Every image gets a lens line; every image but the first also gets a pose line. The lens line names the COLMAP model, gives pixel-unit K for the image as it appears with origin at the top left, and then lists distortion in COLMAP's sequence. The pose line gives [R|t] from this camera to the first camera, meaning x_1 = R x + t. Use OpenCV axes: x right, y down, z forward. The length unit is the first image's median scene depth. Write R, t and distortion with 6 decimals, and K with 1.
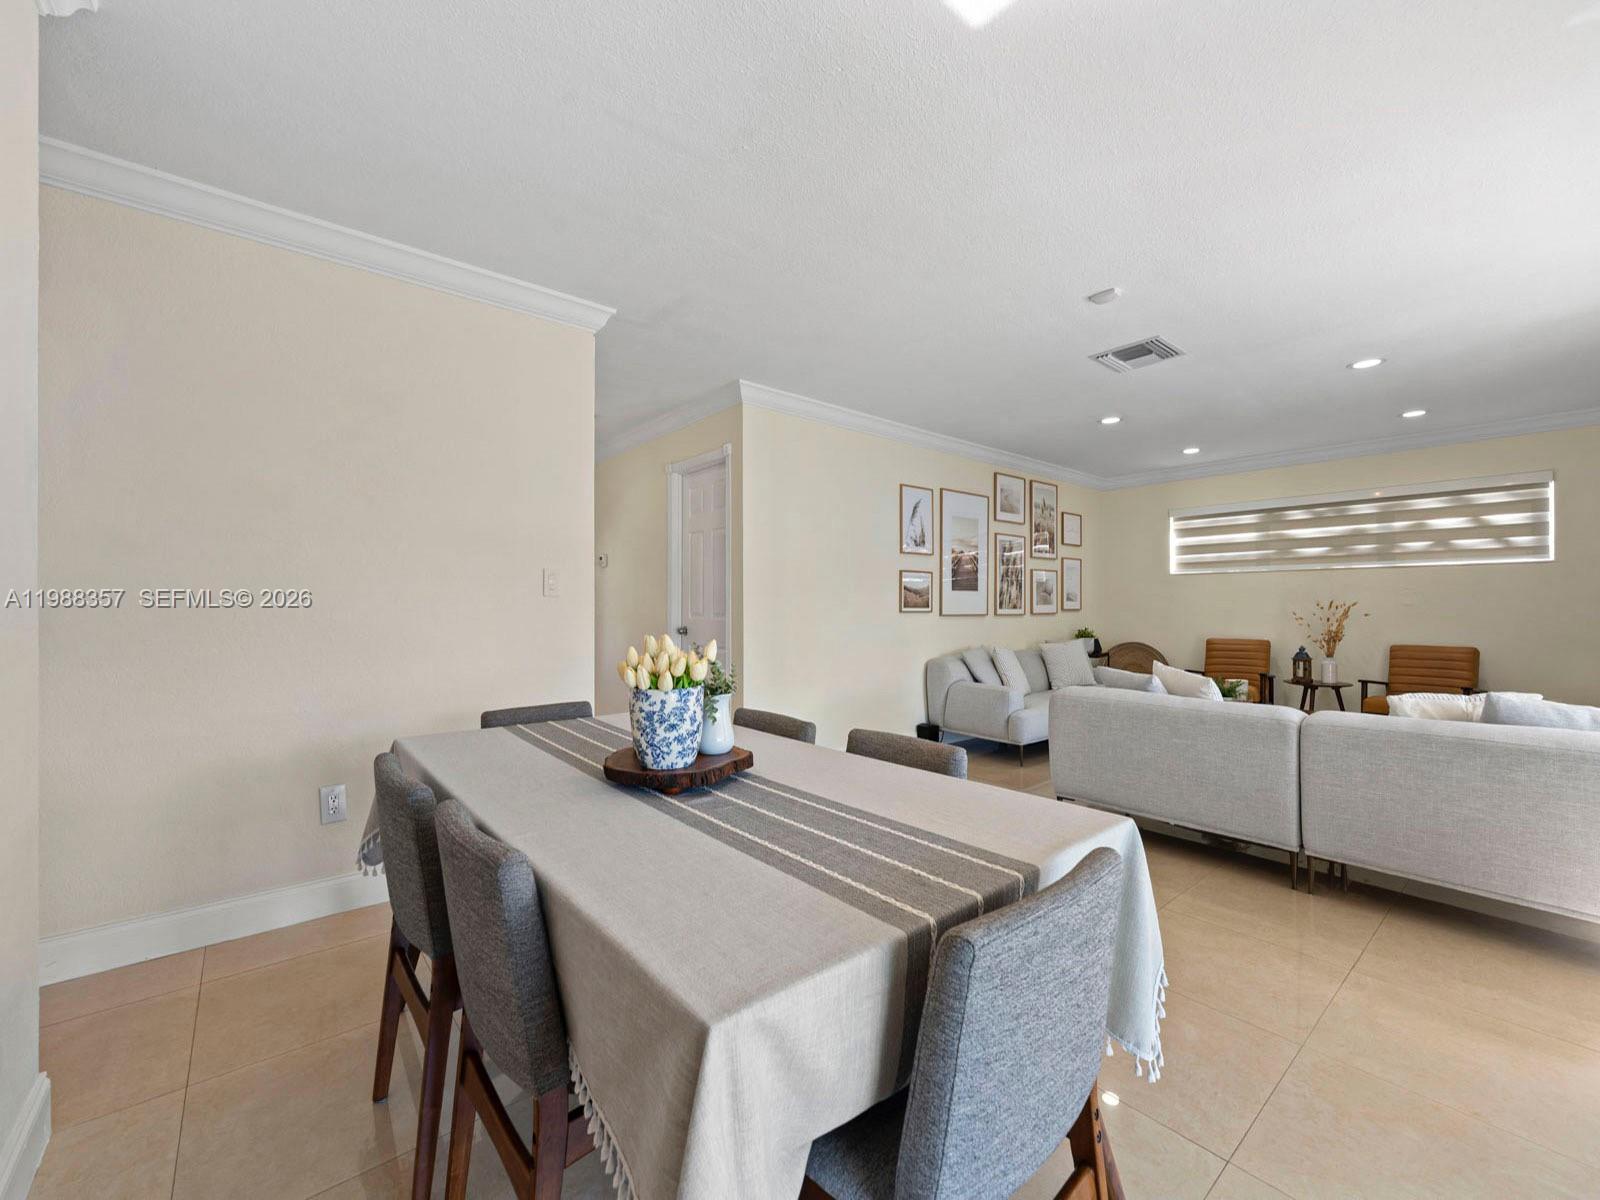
lens RADIAL K [[655.7, 0, 795.8], [0, 655.7, 607.1], [0, 0, 1]] dist [-0.002691, -0.000127]
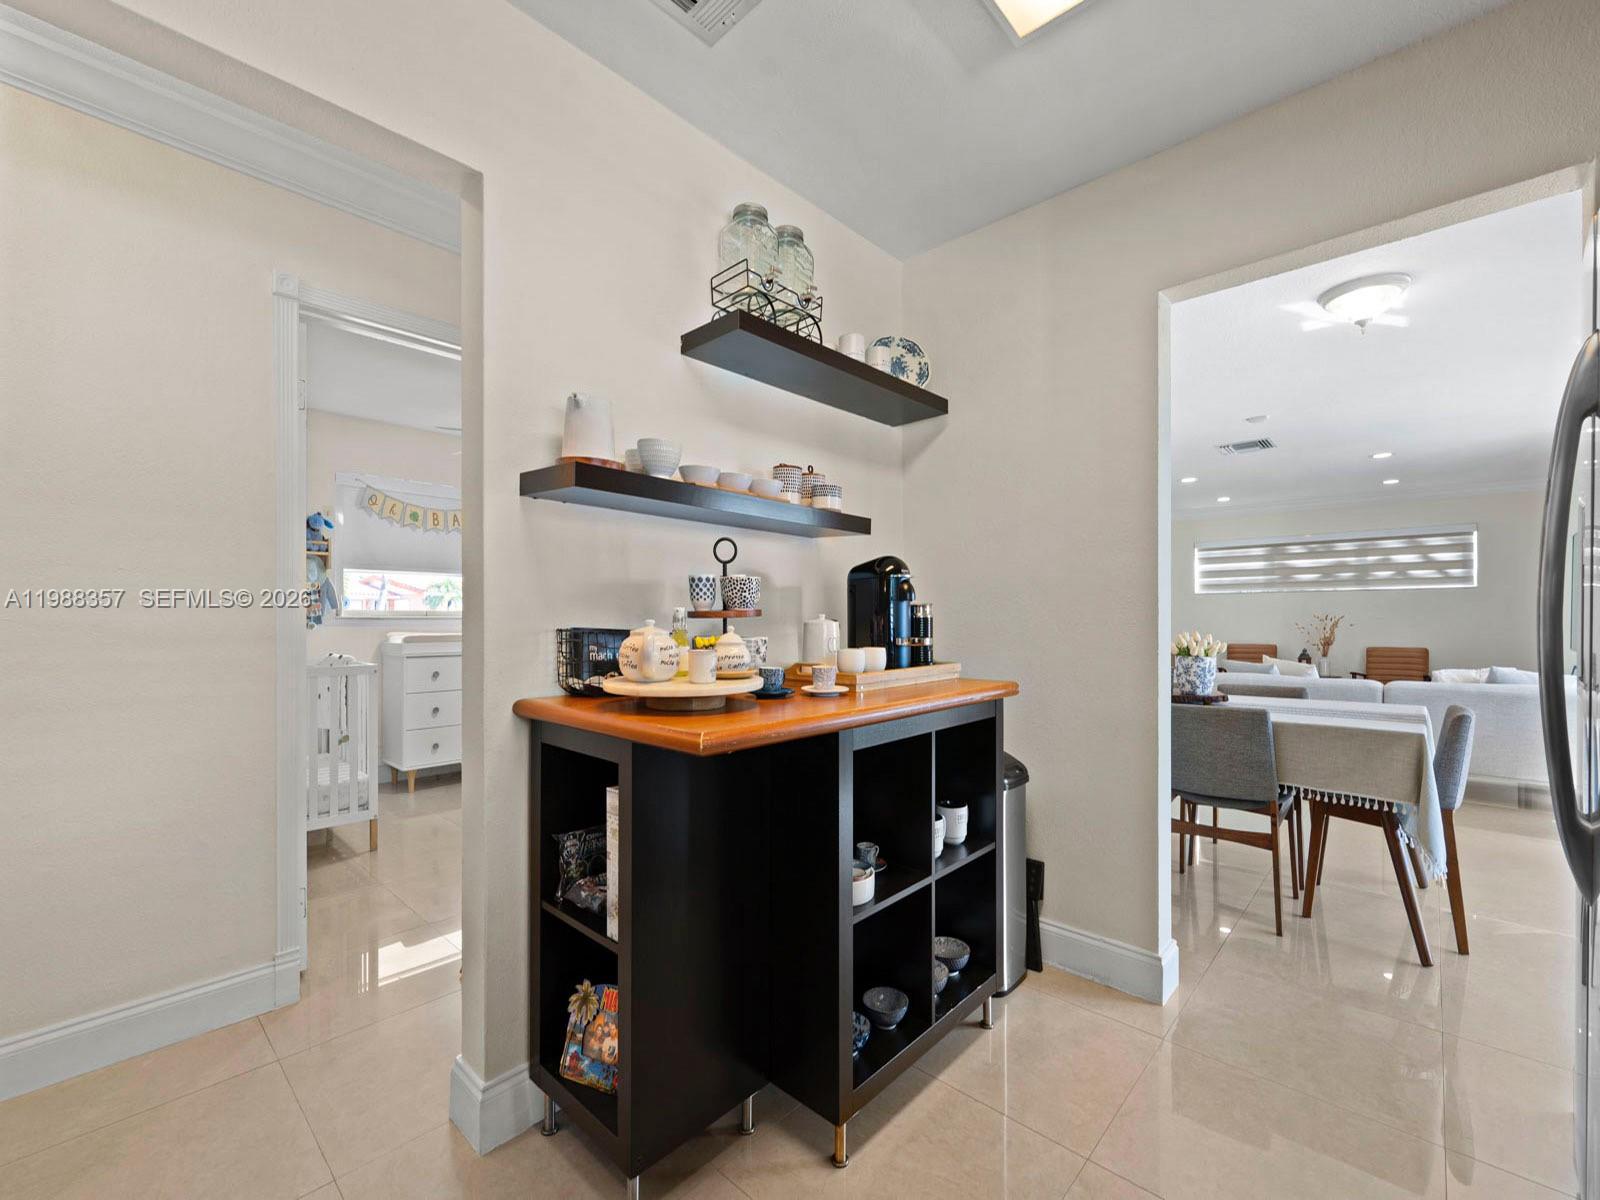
lens RADIAL K [[682.6, 0, 795.5], [0, 682.6, 621.9], [0, 0, 1]] dist [-0.000562, -0.000155]
pose [[0.991558, -0.001287, 0.129659, -0.448522], [0.001075, 0.999998, 0.001705, 0.001824], [-0.129661, -0.001551, 0.991557, -0.251941]]
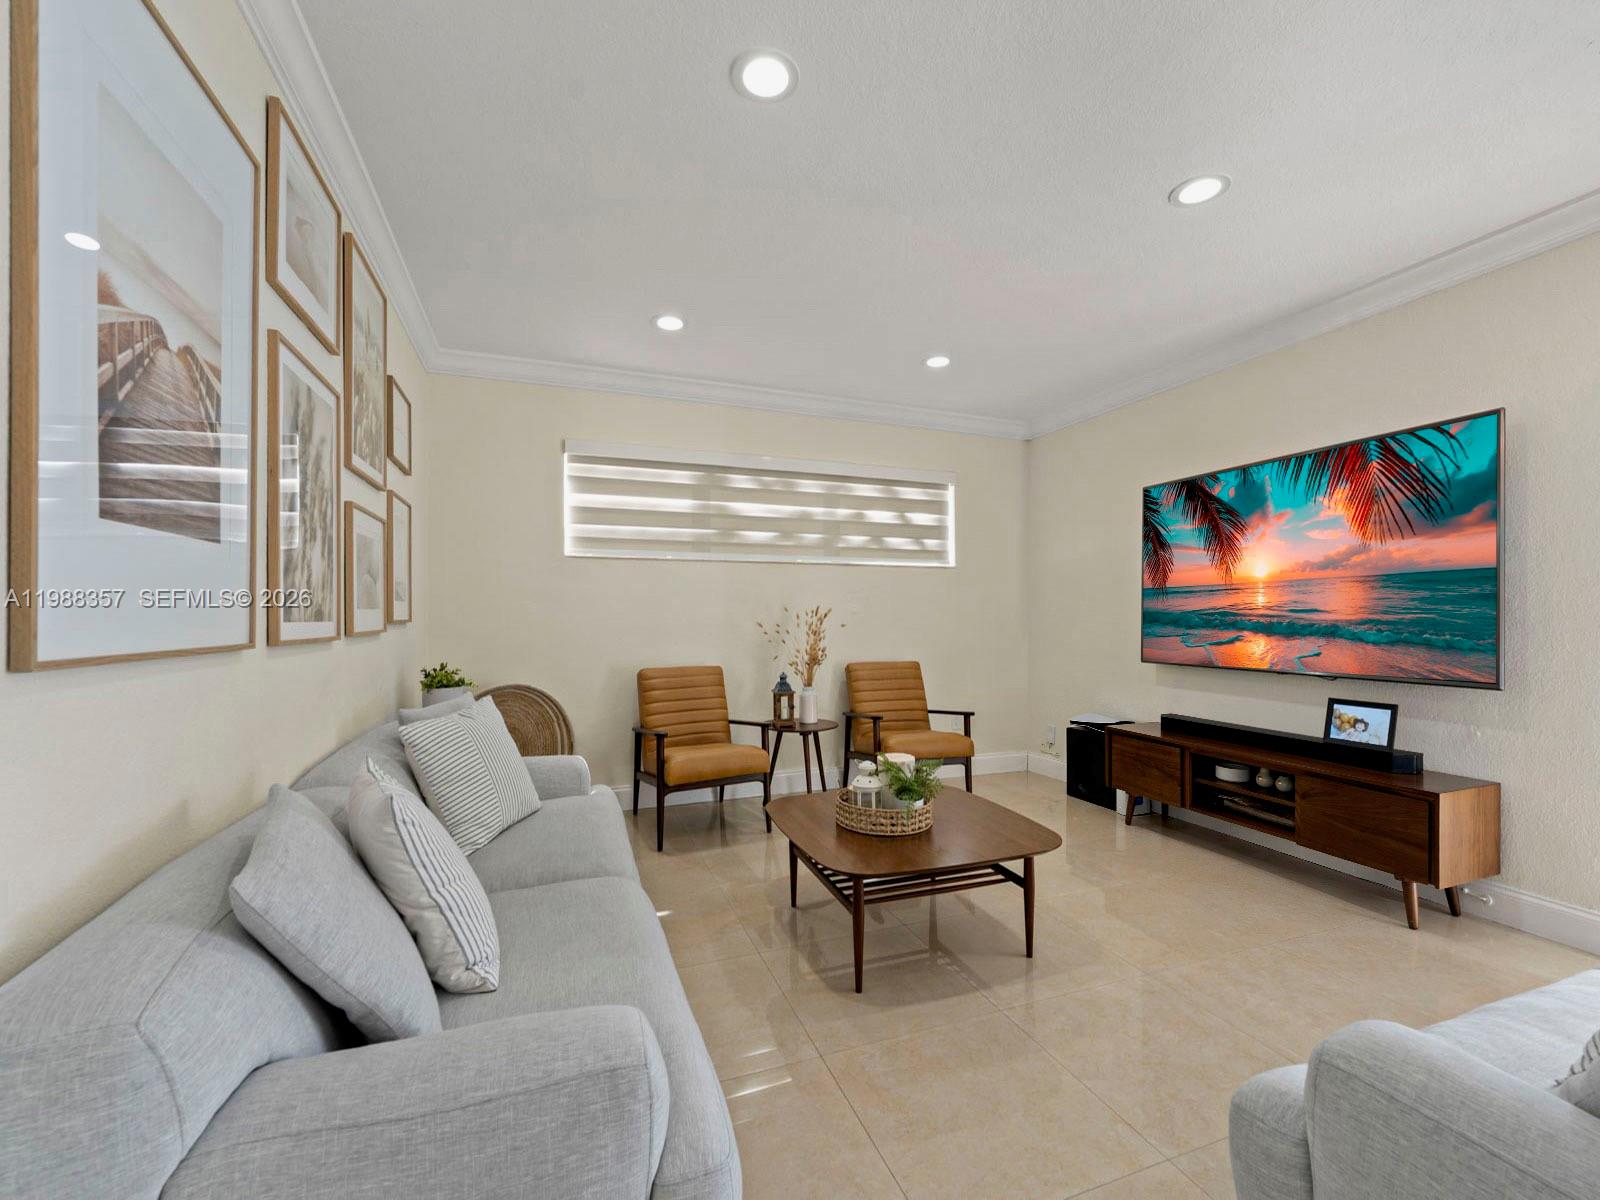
lens RADIAL K [[661.2, 0, 786.2], [0, 661.2, 598.8], [0, 0, 1]] dist [-0.003482, -0.000439]
pose [[0.344724, 0.023922, 0.938399, 0.142956], [0.002398, 0.999650, -0.026364, 0.000983], [-0.938701, 0.011339, 0.344546, 0.785941]]
